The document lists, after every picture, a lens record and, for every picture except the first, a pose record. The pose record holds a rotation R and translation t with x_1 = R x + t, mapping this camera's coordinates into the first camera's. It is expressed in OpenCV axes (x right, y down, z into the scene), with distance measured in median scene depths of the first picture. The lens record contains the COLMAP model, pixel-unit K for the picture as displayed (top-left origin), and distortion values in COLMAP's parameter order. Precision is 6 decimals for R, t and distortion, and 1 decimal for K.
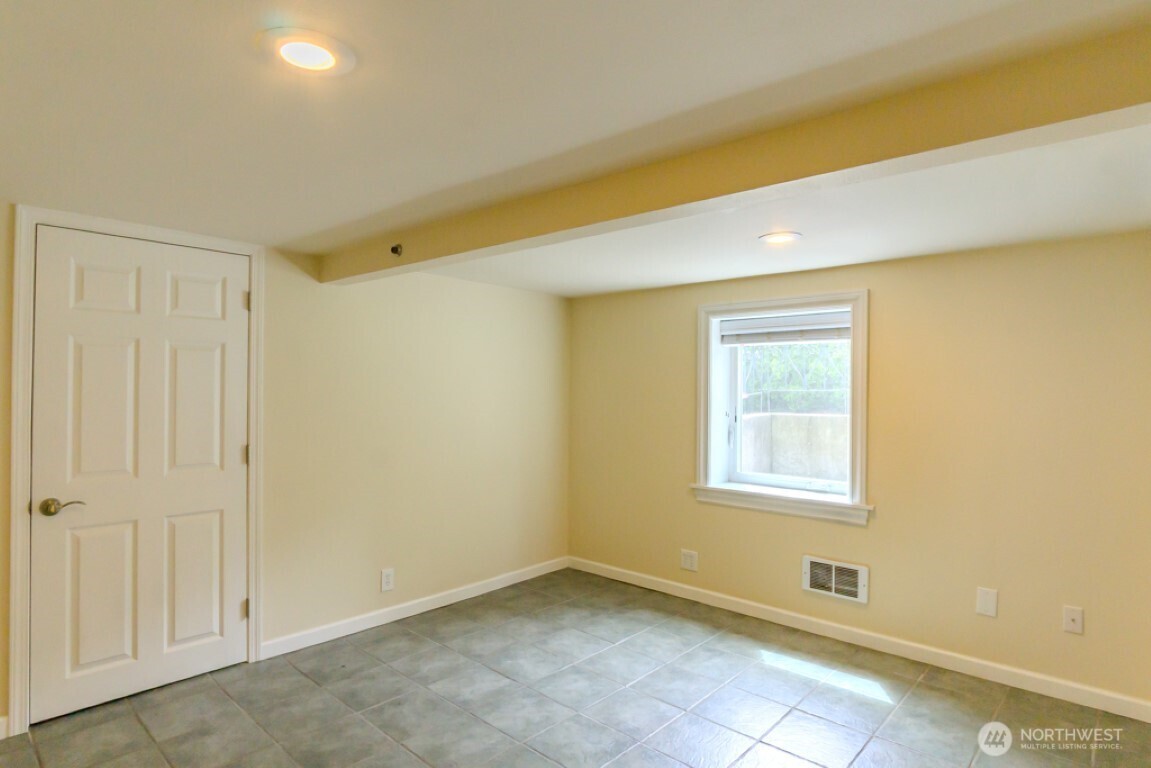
lens RADIAL K [[624.7, 0, 577.0], [0, 624.7, 384.6], [0, 0, 1]] dist [-0.037290, 0.006423]
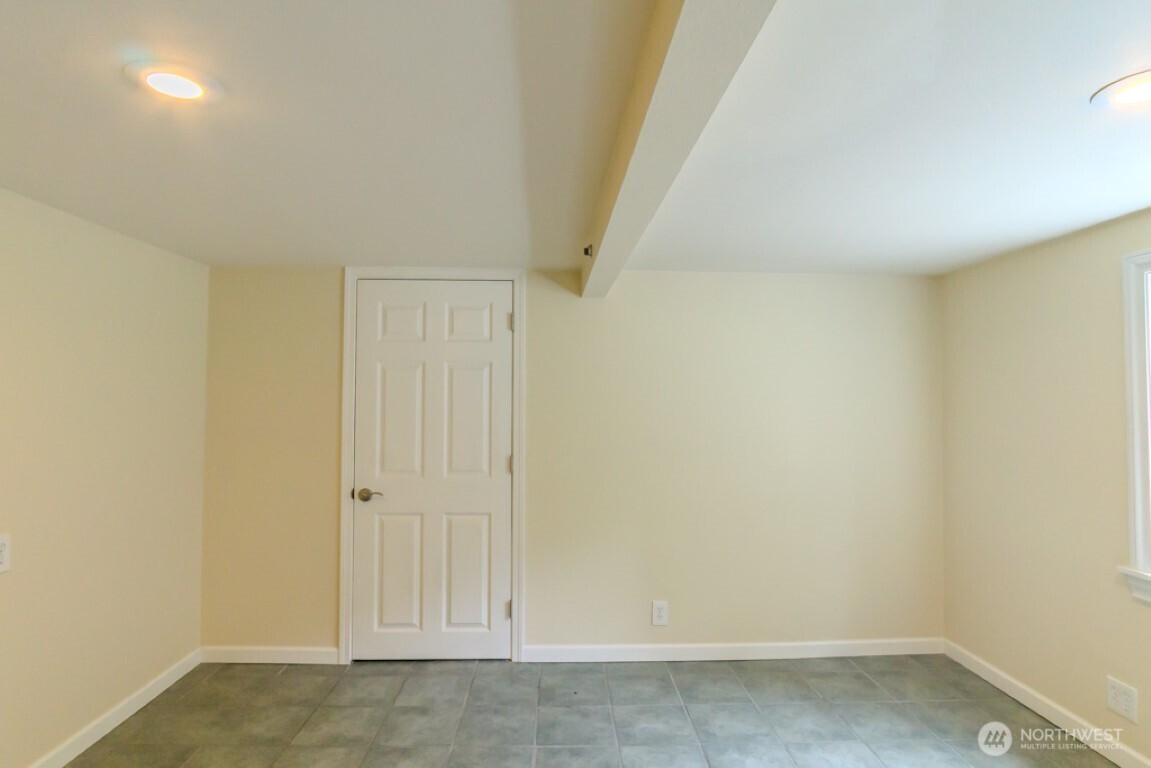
lens RADIAL K [[624.7, 0, 572.7], [0, 624.7, 384.4], [0, 0, 1]] dist [-0.037290, 0.006423]
pose [[0.690949, -0.024929, -0.722474, 0.326537], [0.006103, 0.999571, -0.028654, 0.005435], [0.722878, 0.015389, 0.690805, 0.327390]]
